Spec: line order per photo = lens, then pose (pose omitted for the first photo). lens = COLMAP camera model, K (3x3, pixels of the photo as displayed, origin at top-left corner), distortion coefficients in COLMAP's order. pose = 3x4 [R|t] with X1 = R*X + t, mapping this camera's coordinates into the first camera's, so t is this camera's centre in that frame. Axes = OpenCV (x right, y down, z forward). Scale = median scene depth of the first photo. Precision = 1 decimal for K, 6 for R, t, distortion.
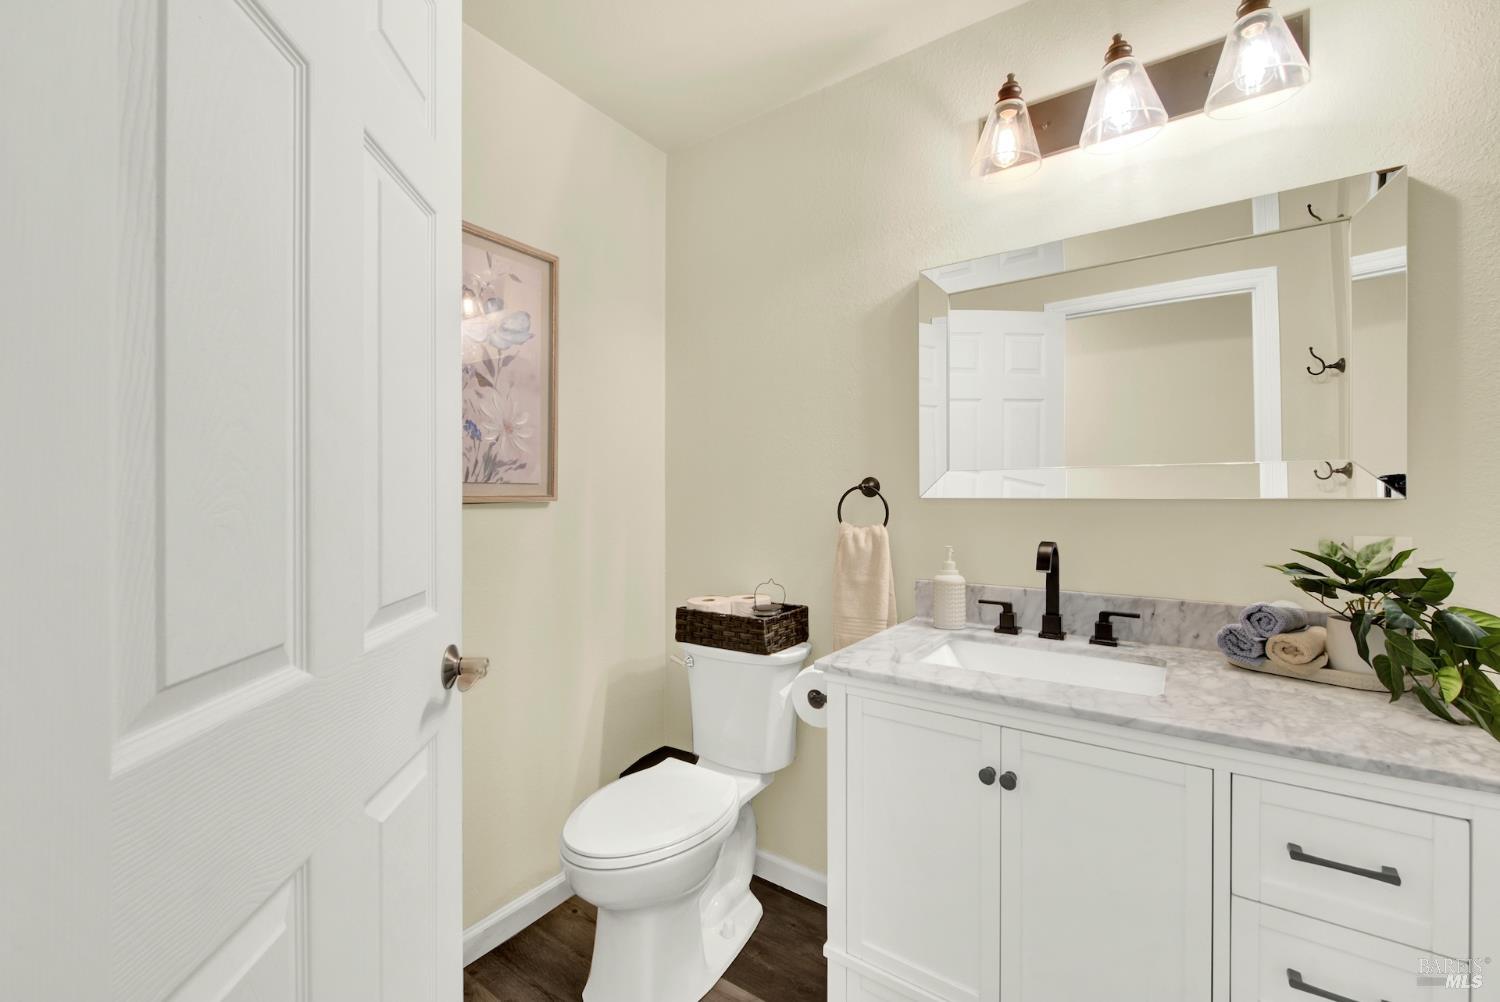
lens RADIAL K [[614.9, 0, 753.3], [0, 614.9, 497.7], [0, 0, 1]] dist [0.000624, -0.000421]
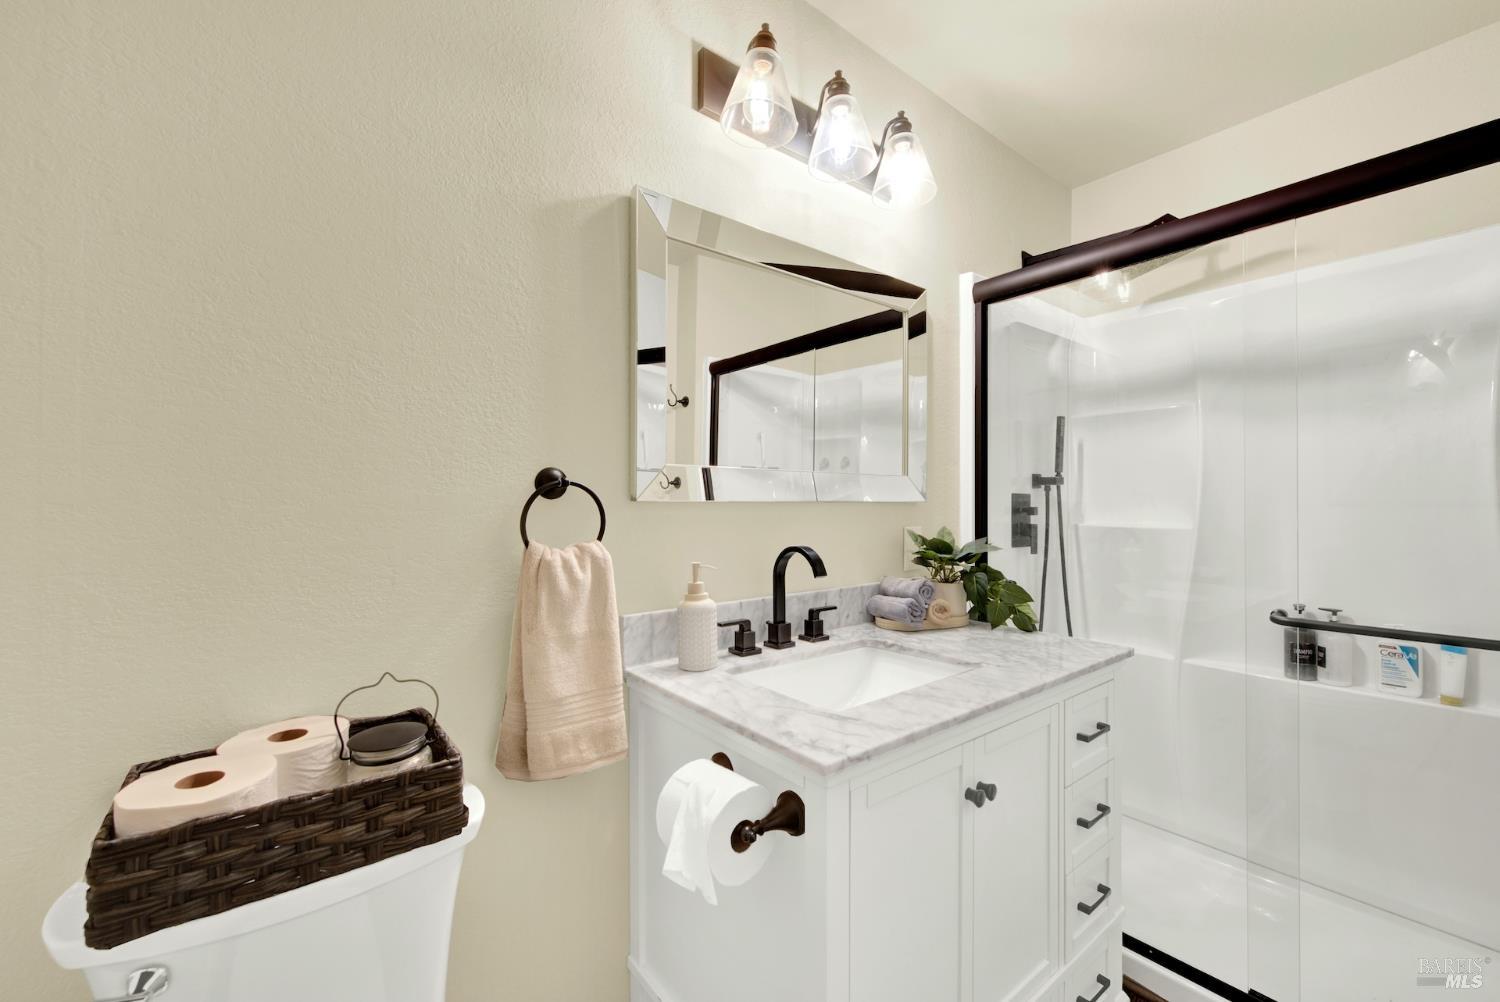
lens RADIAL K [[614.9, 0, 750.7], [0, 614.9, 495.1], [0, 0, 1]] dist [0.000624, -0.000421]
pose [[0.294938, 0.012432, 0.955435, -0.367853], [0.008498, 0.999842, -0.015633, 0.007958], [-0.955479, 0.012730, 0.294786, 0.655956]]
